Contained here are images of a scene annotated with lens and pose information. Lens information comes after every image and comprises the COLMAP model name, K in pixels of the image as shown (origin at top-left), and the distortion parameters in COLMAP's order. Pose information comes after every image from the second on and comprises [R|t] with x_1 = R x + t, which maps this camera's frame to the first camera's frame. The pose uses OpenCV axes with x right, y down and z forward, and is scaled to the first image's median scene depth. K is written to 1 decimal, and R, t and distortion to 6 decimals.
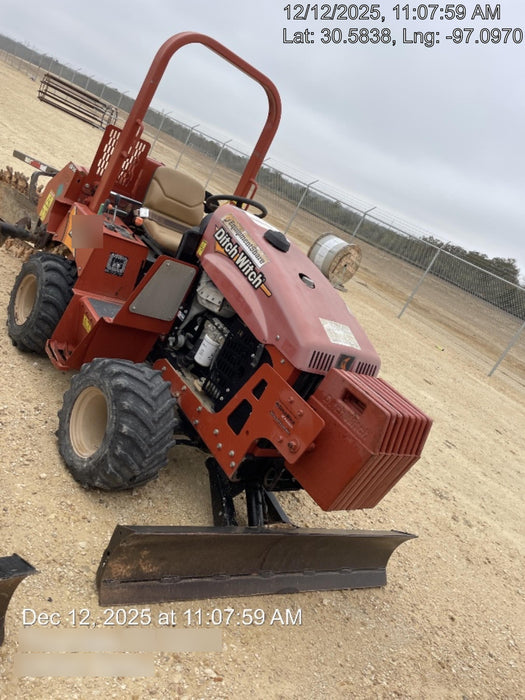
lens RADIAL K [[529.3, 0, 249.2], [0, 529.3, 348.1], [0, 0, 1]] dist [0.093116, -0.125978]
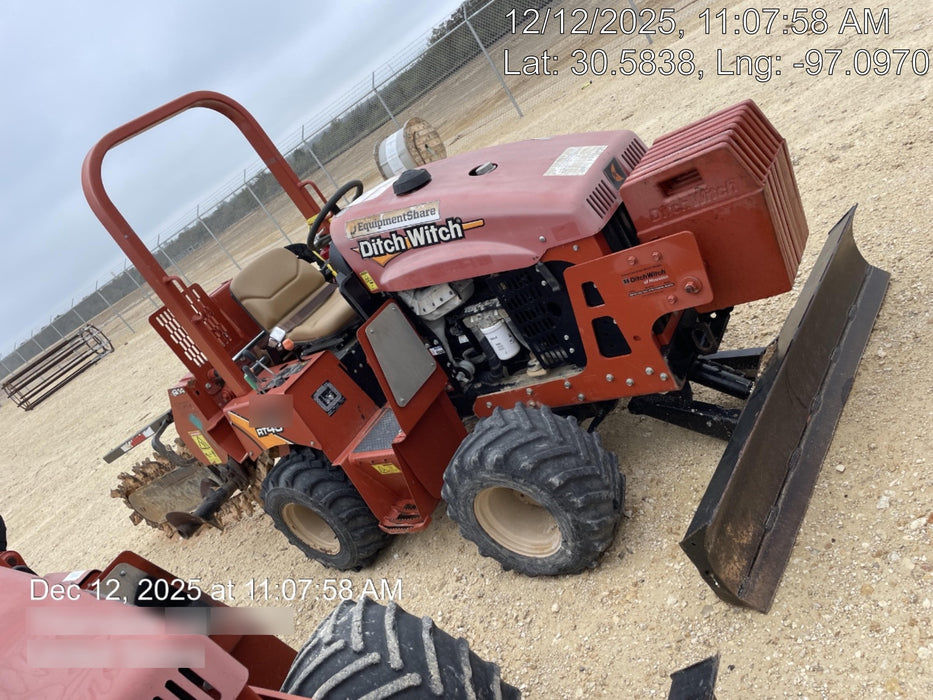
lens RADIAL K [[705.4, 0, 466.5], [0, 705.4, 350.0], [0, 0, 1]] dist [0.093116, -0.125978]
pose [[0.467774, -0.883480, -0.025492, -0.091037], [0.883565, 0.466700, 0.038777, -0.068206], [-0.022361, -0.040663, 0.998923, 0.027586]]
